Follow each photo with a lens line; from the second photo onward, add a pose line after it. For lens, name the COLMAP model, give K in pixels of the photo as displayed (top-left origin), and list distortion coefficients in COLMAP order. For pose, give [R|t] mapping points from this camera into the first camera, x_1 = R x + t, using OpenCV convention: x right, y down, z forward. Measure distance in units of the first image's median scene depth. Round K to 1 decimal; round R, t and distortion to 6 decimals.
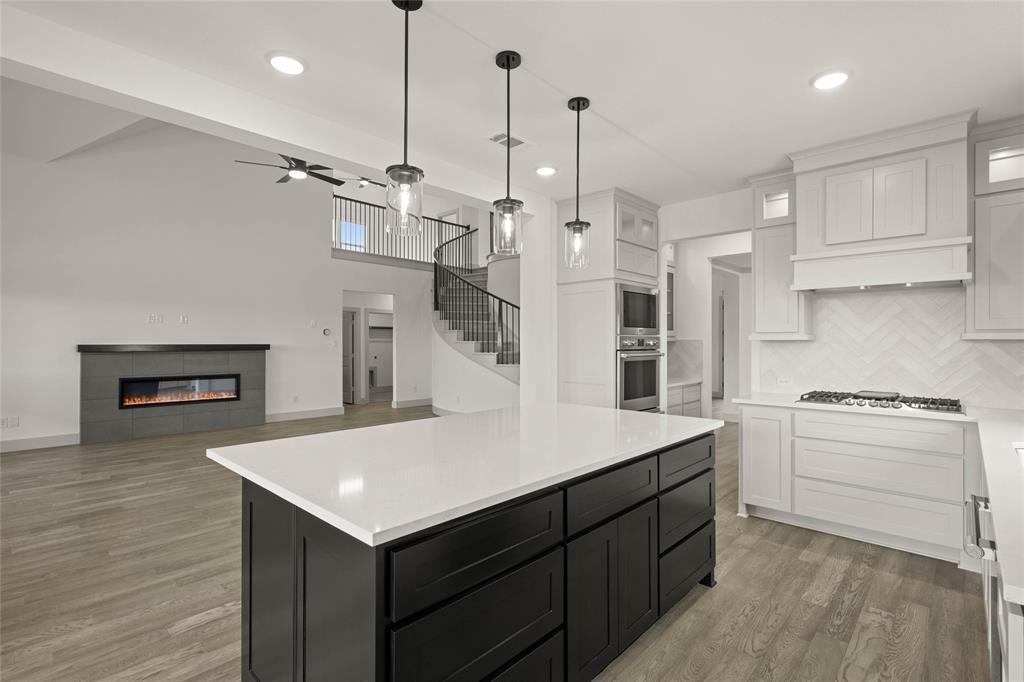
lens RADIAL K [[477.2, 0, 512.0], [0, 477.2, 341.0], [0, 0, 1]] dist [-0.000558, 0.000208]
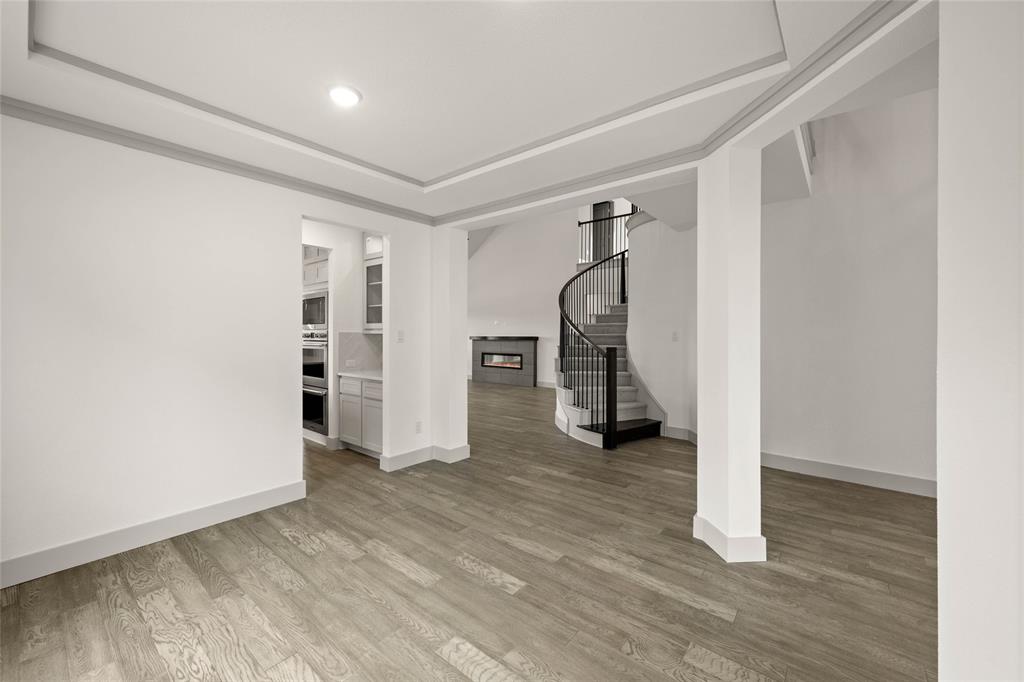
lens RADIAL K [[403.3, 0, 512.0], [0, 403.3, 341.0], [0, 0, 1]] dist [0.001095, 0.000129]
pose [[0.059624, 0.013088, -0.998135, 1.360742], [0.003610, 0.999905, 0.013327, 0.006796], [0.998214, -0.004398, 0.059571, 1.419552]]
